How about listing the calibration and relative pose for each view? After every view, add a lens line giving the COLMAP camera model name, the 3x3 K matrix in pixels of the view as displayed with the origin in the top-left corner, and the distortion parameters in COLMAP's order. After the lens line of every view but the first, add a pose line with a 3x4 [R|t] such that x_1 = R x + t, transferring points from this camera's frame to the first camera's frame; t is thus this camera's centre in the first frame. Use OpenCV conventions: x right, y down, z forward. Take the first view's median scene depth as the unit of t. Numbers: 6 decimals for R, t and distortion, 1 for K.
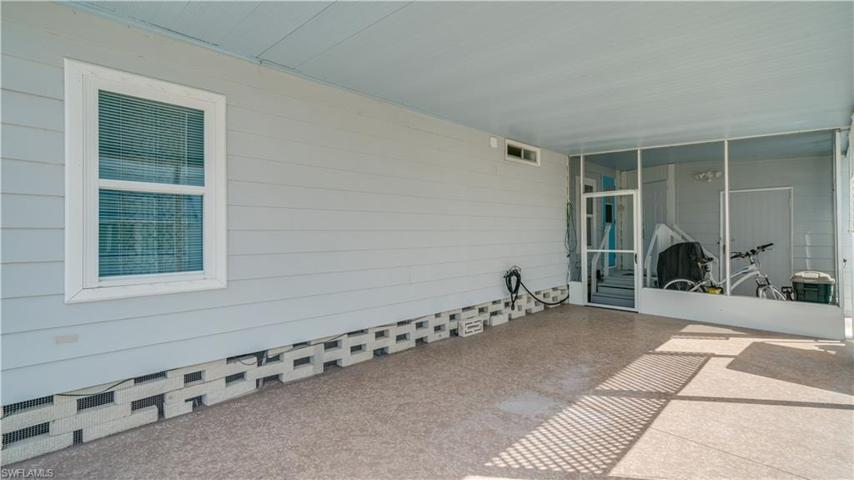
lens RADIAL K [[356.9, 0, 467.8], [0, 356.9, 234.3], [0, 0, 1]] dist [0.013798, -0.000001]
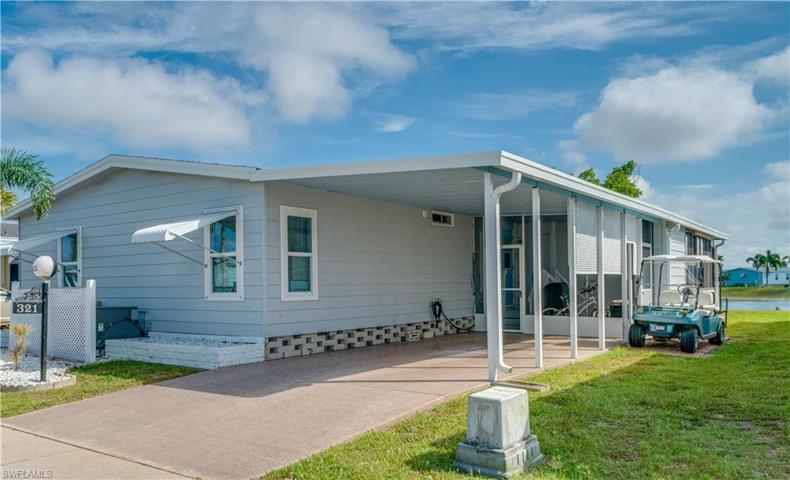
lens RADIAL K [[618.7, 0, 394.8], [0, 618.7, 290.3], [0, 0, 1]] dist [0.066009, -0.002101]
pose [[0.989077, -0.004449, 0.147330, -0.404604], [0.002938, 0.999941, 0.010470, 0.028527], [-0.147368, -0.009922, 0.989032, -1.432333]]
